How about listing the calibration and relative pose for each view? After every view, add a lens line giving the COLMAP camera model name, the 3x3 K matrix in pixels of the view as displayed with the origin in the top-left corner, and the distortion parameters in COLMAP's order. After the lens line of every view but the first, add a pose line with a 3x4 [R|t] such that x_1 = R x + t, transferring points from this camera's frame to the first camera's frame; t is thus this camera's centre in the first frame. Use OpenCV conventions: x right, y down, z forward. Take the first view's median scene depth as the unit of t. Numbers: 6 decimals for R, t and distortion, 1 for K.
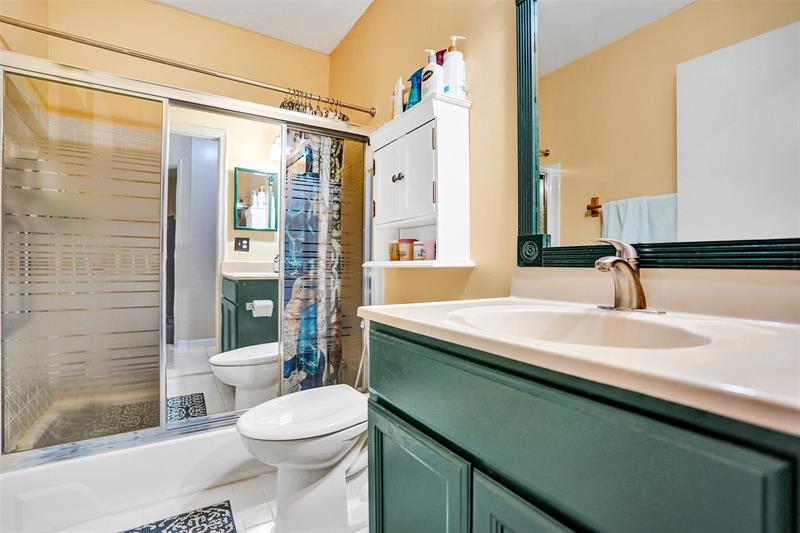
lens RADIAL K [[379.9, 0, 402.6], [0, 379.9, 262.5], [0, 0, 1]] dist [-0.055509, 0.015499]
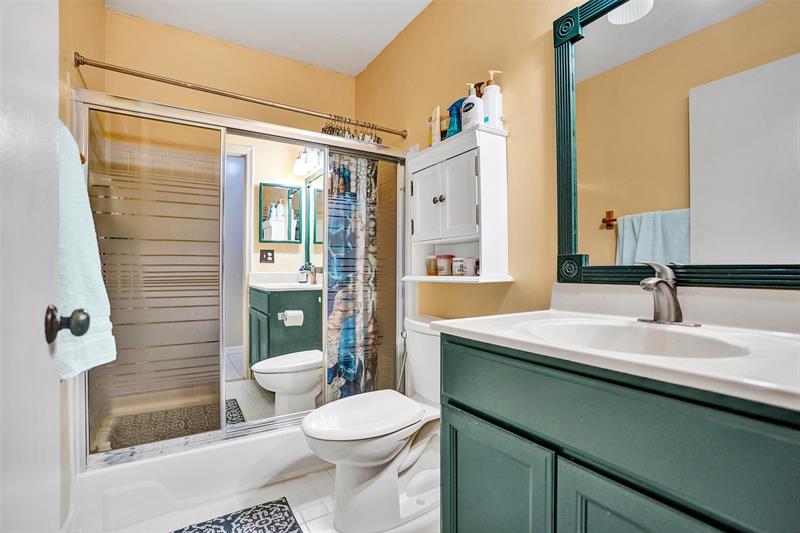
lens RADIAL K [[377.4, 0, 398.4], [0, 377.4, 268.7], [0, 0, 1]] dist [-0.056940, 0.015288]
pose [[0.999925, -0.006744, -0.010180, -0.118509], [0.006742, 0.999977, -0.000259, -0.025591], [0.010181, 0.000190, 0.999948, -0.082974]]
